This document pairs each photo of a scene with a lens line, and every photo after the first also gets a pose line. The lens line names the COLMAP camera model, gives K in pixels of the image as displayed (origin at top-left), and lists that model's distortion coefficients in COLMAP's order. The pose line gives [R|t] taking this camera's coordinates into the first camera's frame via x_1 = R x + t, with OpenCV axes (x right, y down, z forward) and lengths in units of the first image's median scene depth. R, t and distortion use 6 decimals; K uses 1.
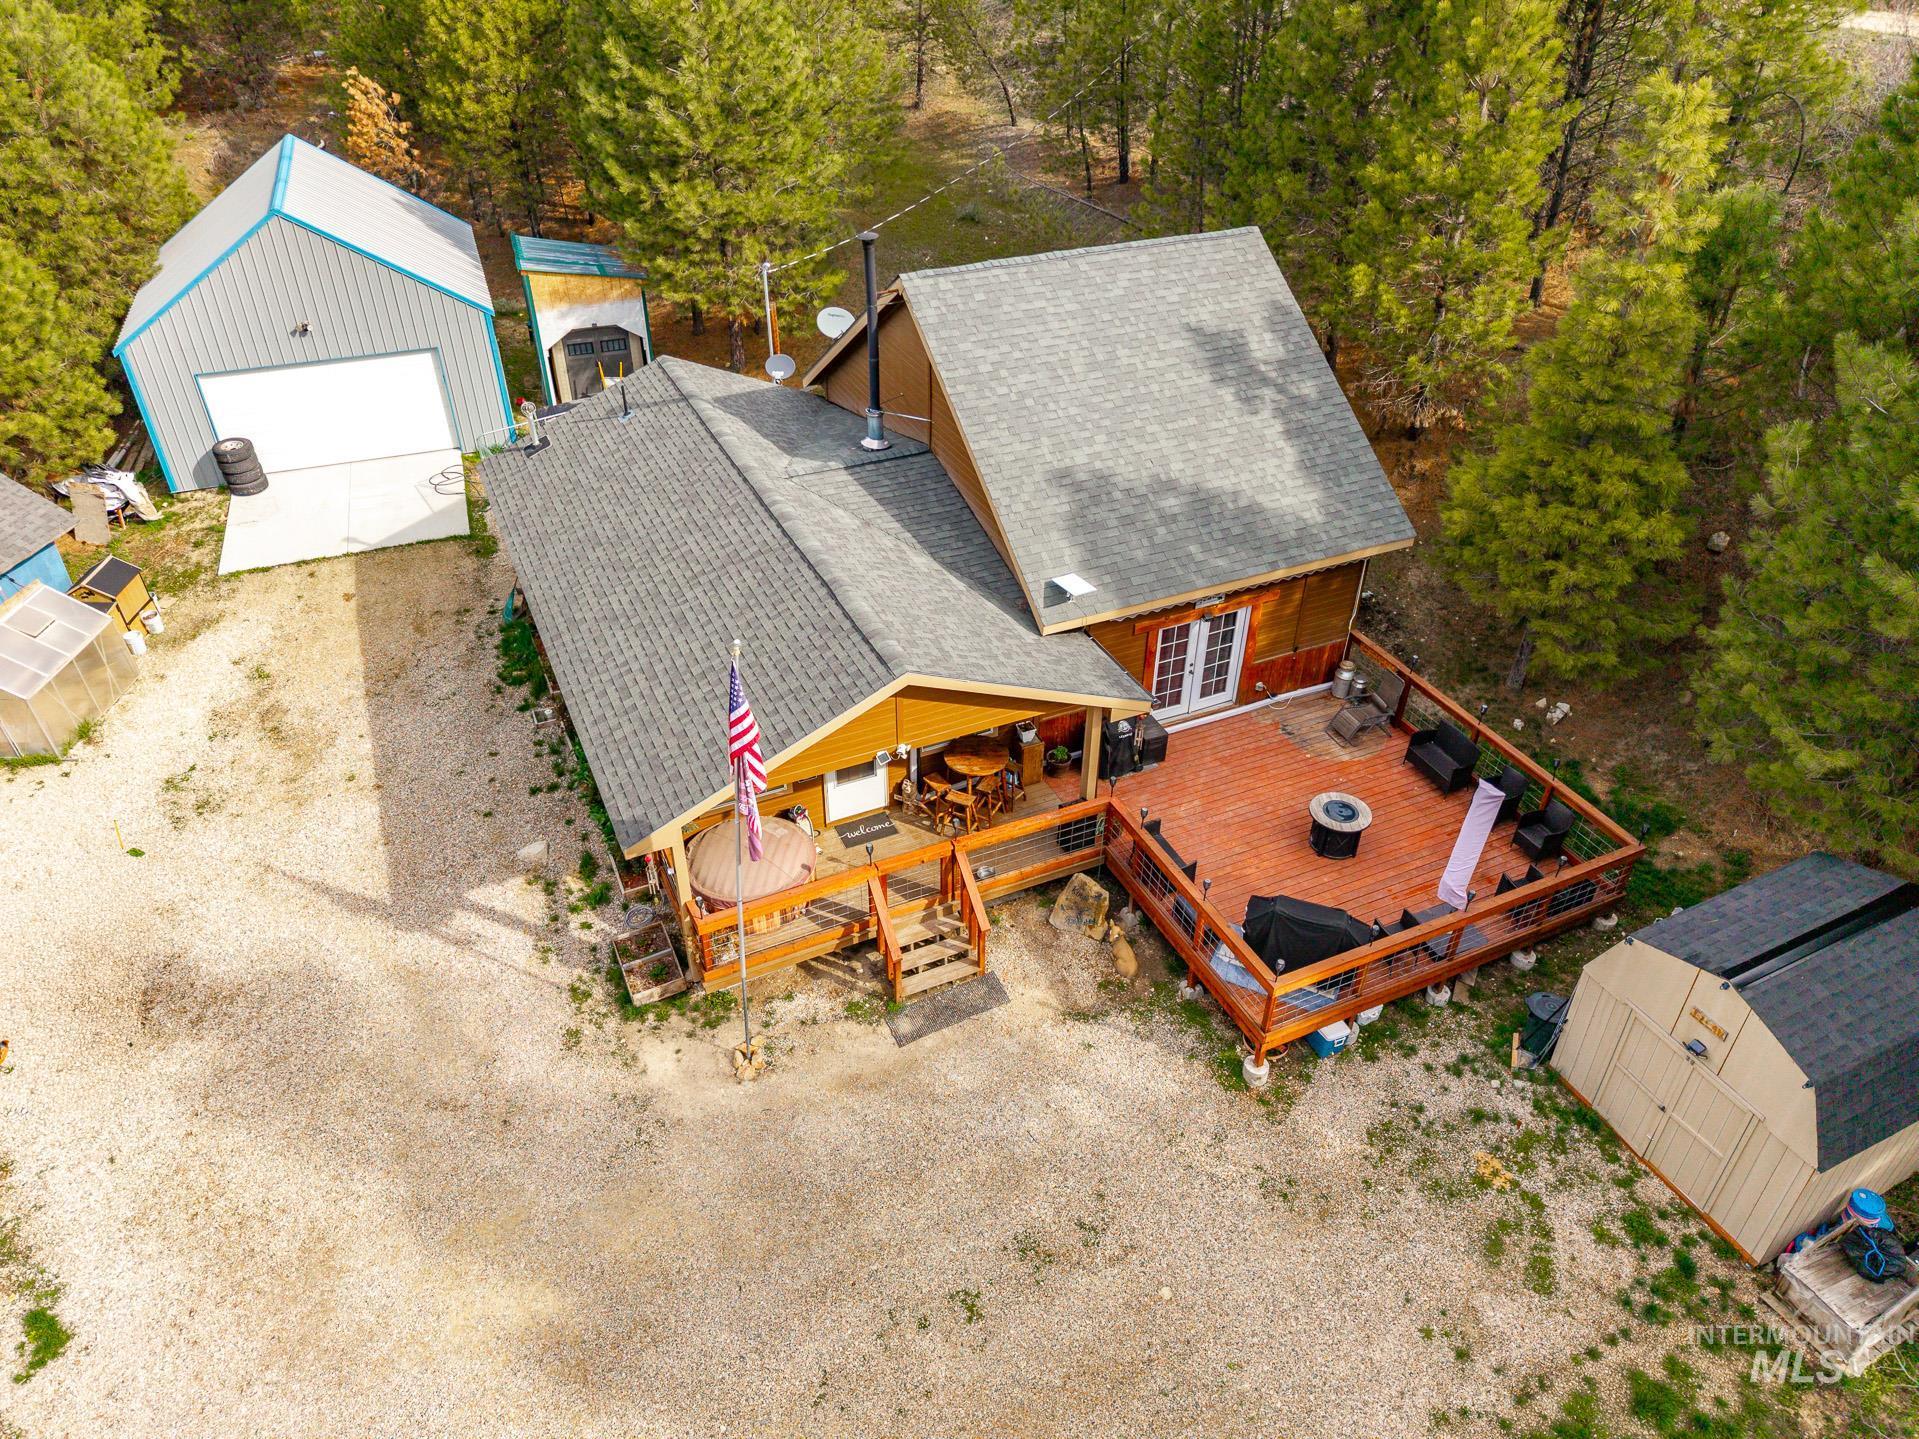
lens RADIAL K [[1299.9, 0, 956.1], [0, 1299.9, 723.2], [0, 0, 1]] dist [0.020934, -0.023215]
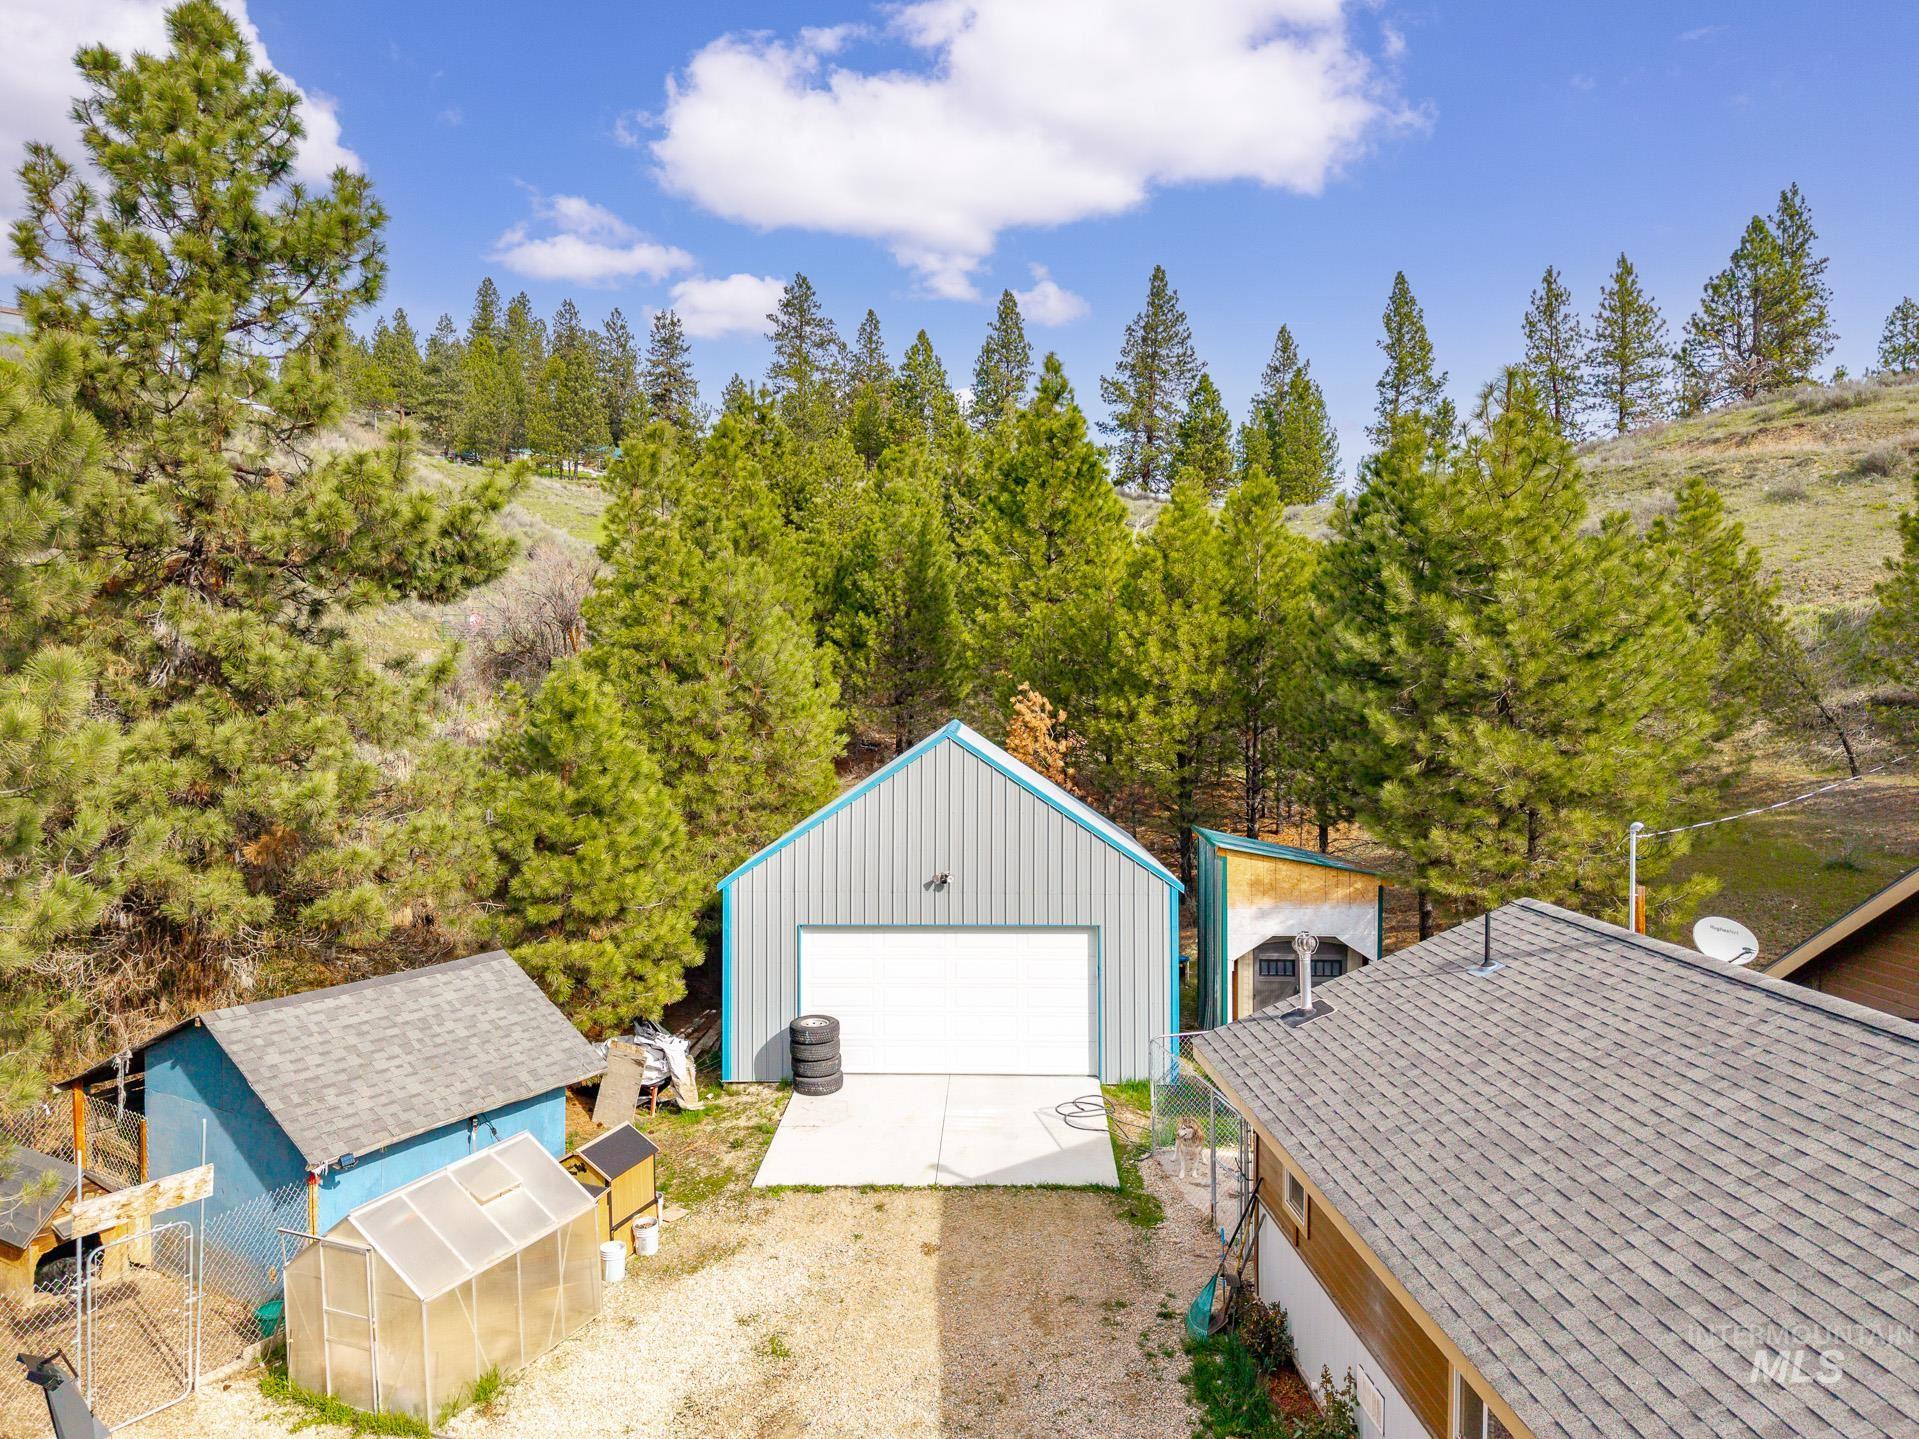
lens RADIAL K [[1321.7, 0, 921.0], [0, 1321.7, 710.1], [0, 0, 1]] dist [0.039540, -0.036904]
pose [[0.921329, -0.002393, -0.388776, -0.268017], [-0.220898, 0.819667, -0.528535, 0.029562], [0.319932, 0.572835, 0.754655, 0.456292]]
